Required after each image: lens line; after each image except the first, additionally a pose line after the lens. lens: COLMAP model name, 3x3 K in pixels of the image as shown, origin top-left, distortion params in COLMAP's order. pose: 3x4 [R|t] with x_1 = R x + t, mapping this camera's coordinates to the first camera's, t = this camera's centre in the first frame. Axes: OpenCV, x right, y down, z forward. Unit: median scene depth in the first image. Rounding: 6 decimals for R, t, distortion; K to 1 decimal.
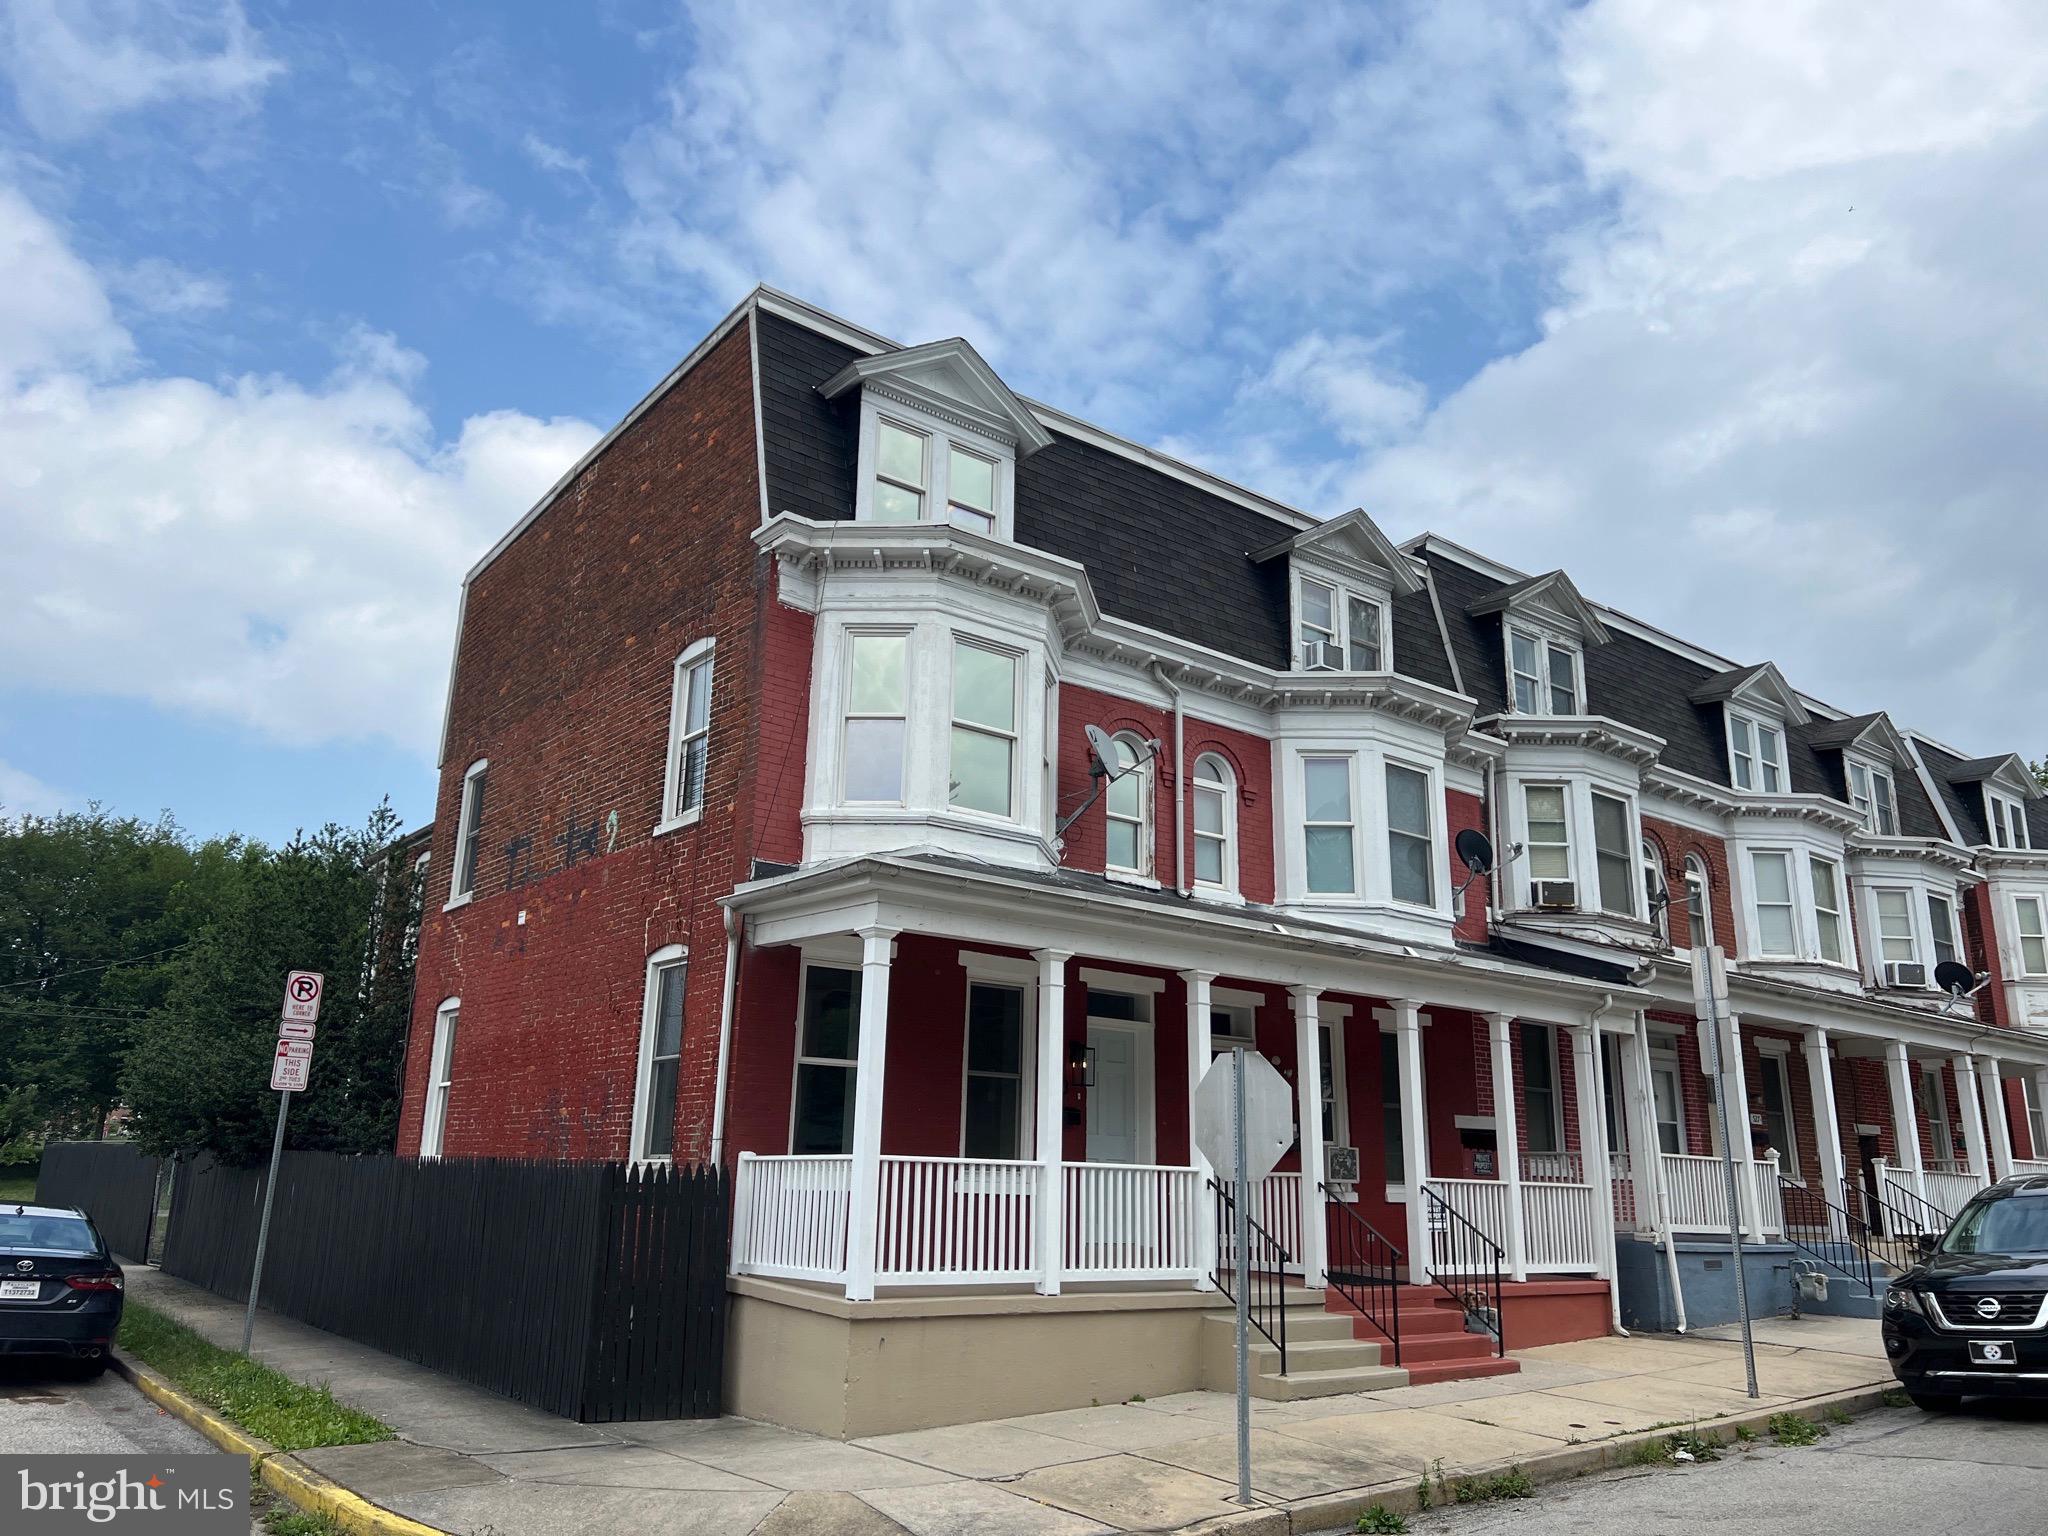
lens RADIAL K [[1533.9, 0, 1022.5], [0, 1533.9, 752.7], [0, 0, 1]] dist [0.035033, -0.028019]
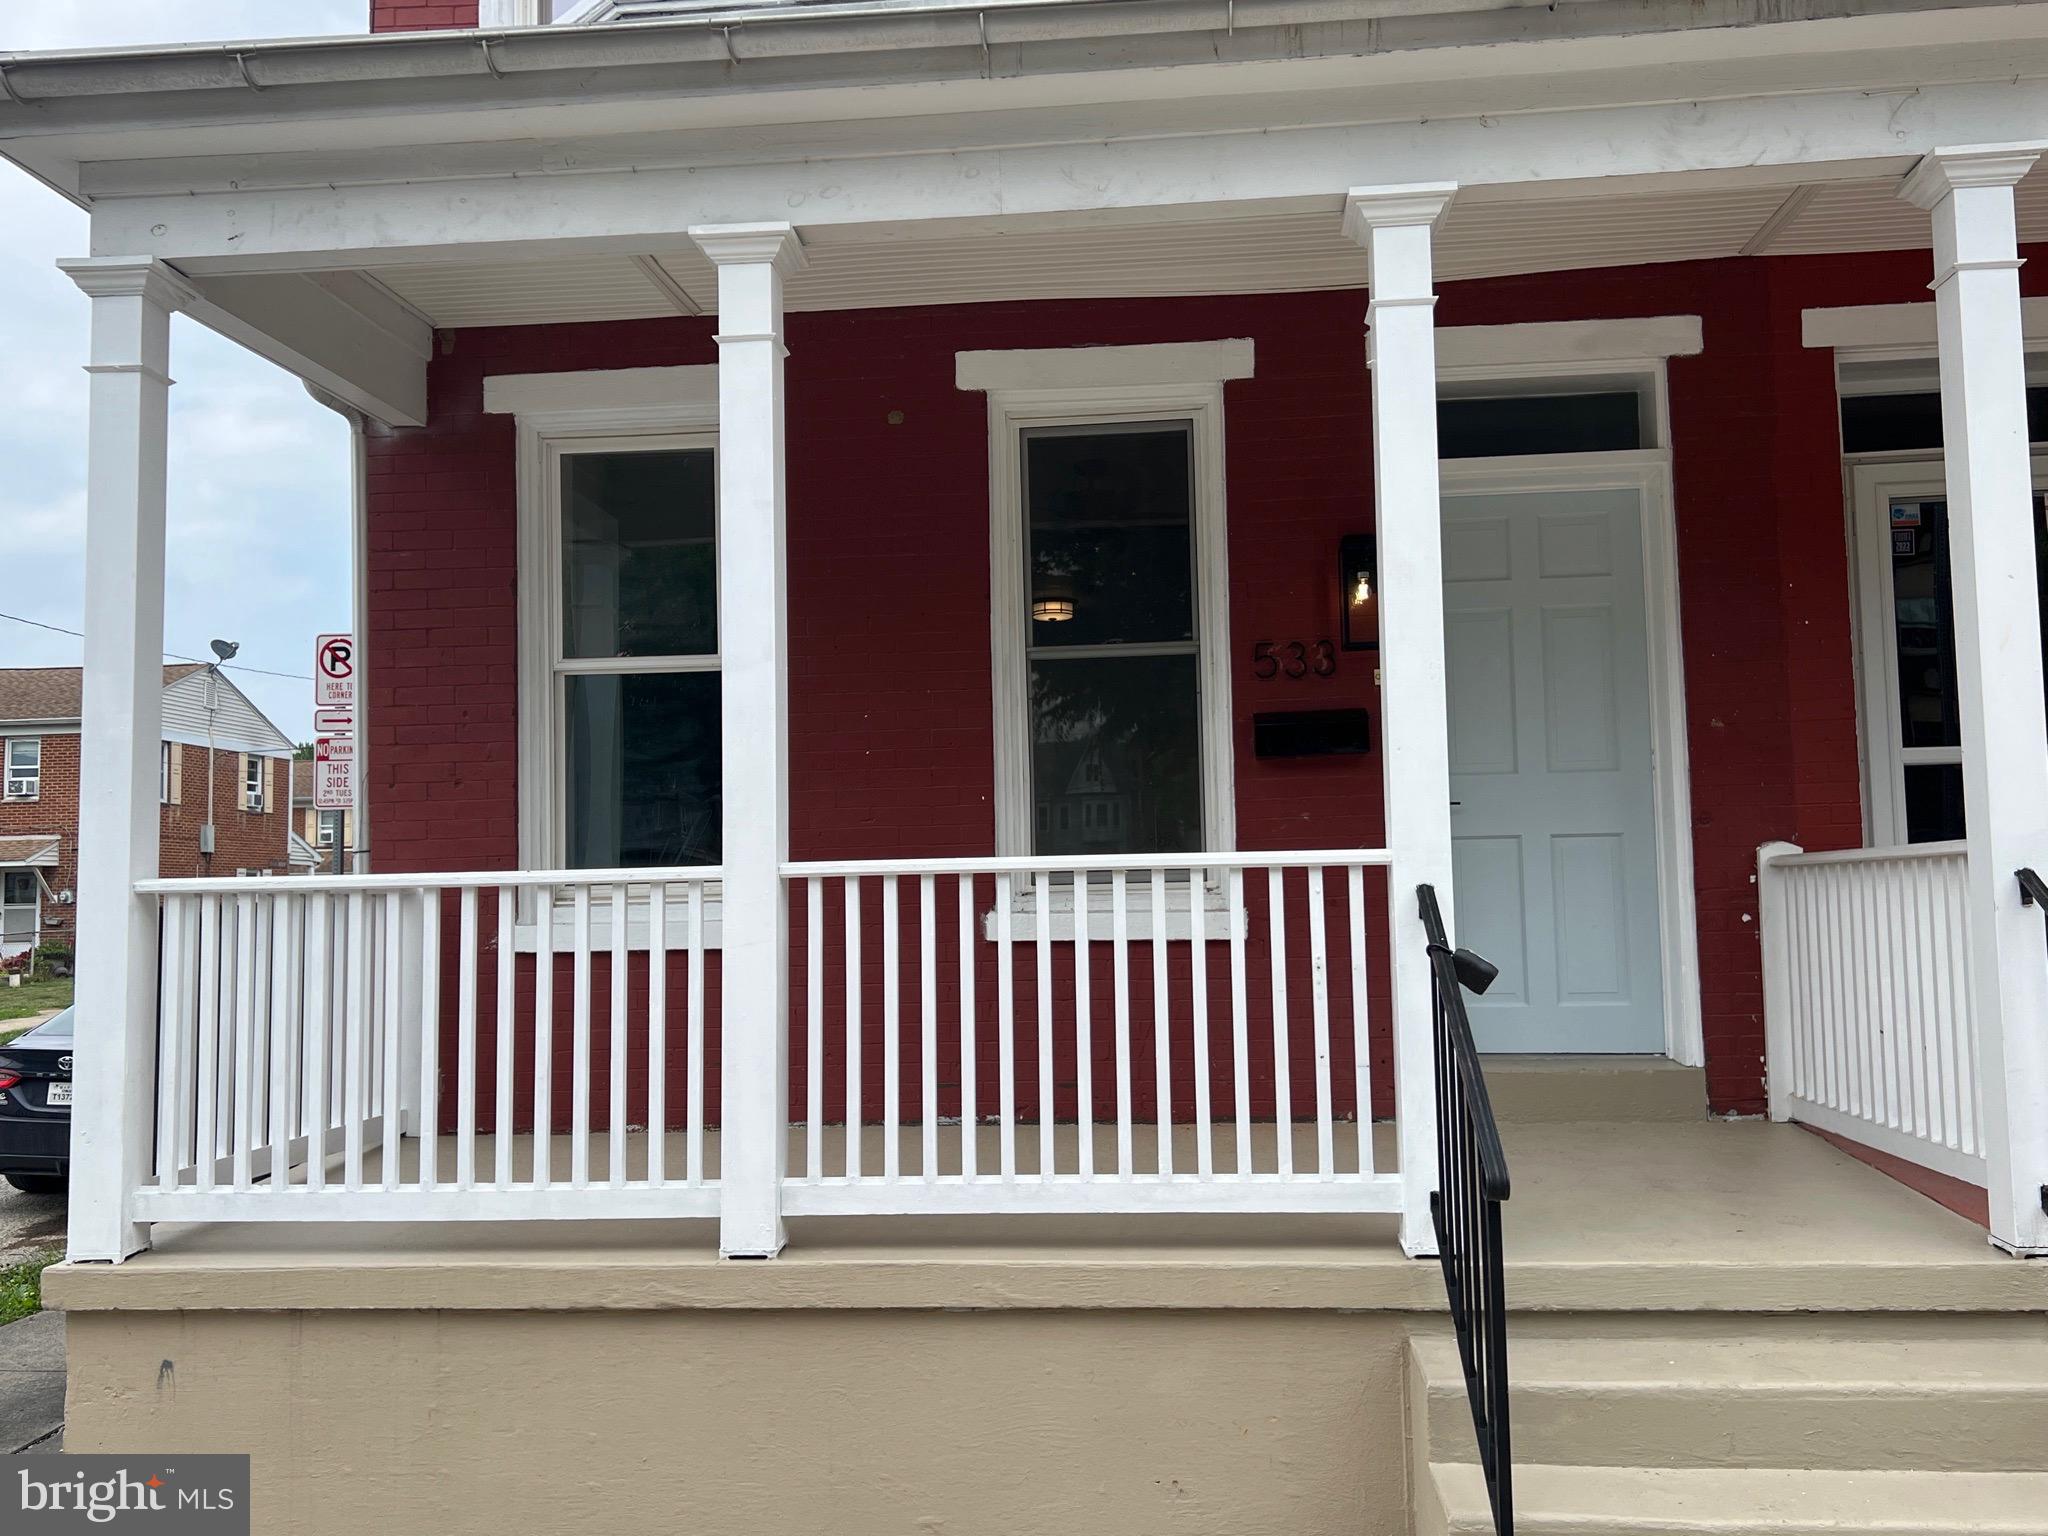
lens RADIAL K [[1797.2, 0, 1010.3], [0, 1797.2, 767.6], [0, 0, 1]] dist [0.049330, -0.001138]
pose [[0.721983, -0.087146, -0.686401, 0.237710], [0.223506, 0.968227, 0.112164, 0.157630], [0.654818, -0.234395, 0.718521, 0.560720]]
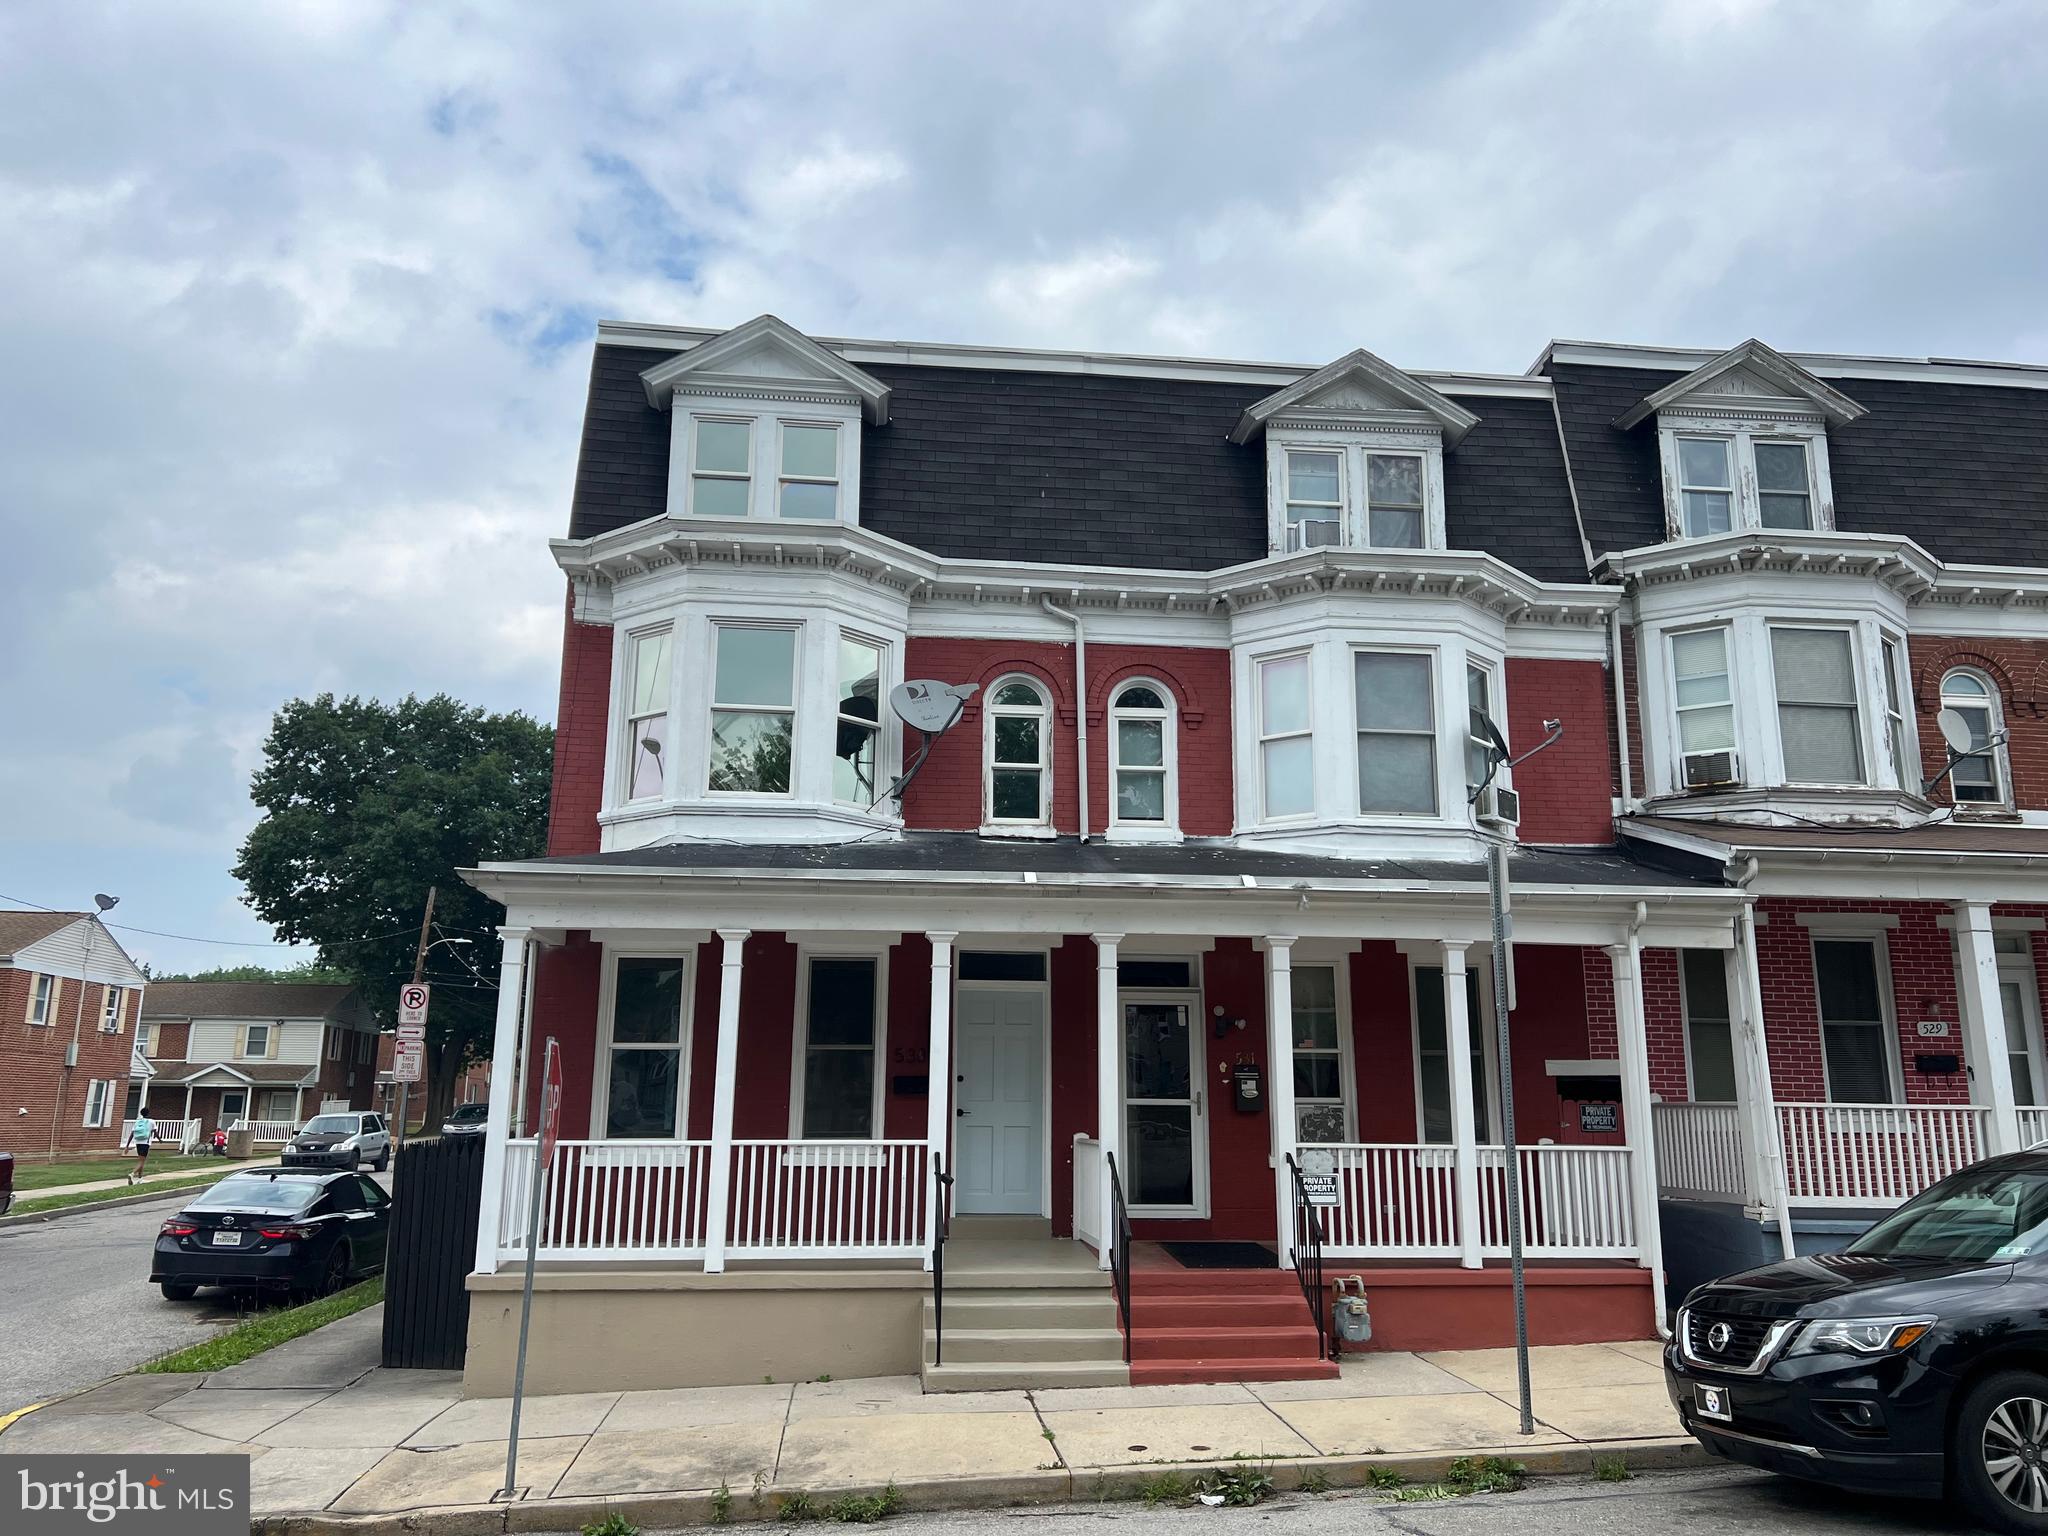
lens RADIAL K [[1530.7, 0, 1021.3], [0, 1530.7, 769.3], [0, 0, 1]] dist [0.024738, -0.004767]
pose [[0.845653, -0.132716, -0.516970, 0.536847], [0.158372, 0.987364, 0.005587, 0.038540], [0.509696, -0.086598, 0.855985, 0.194760]]
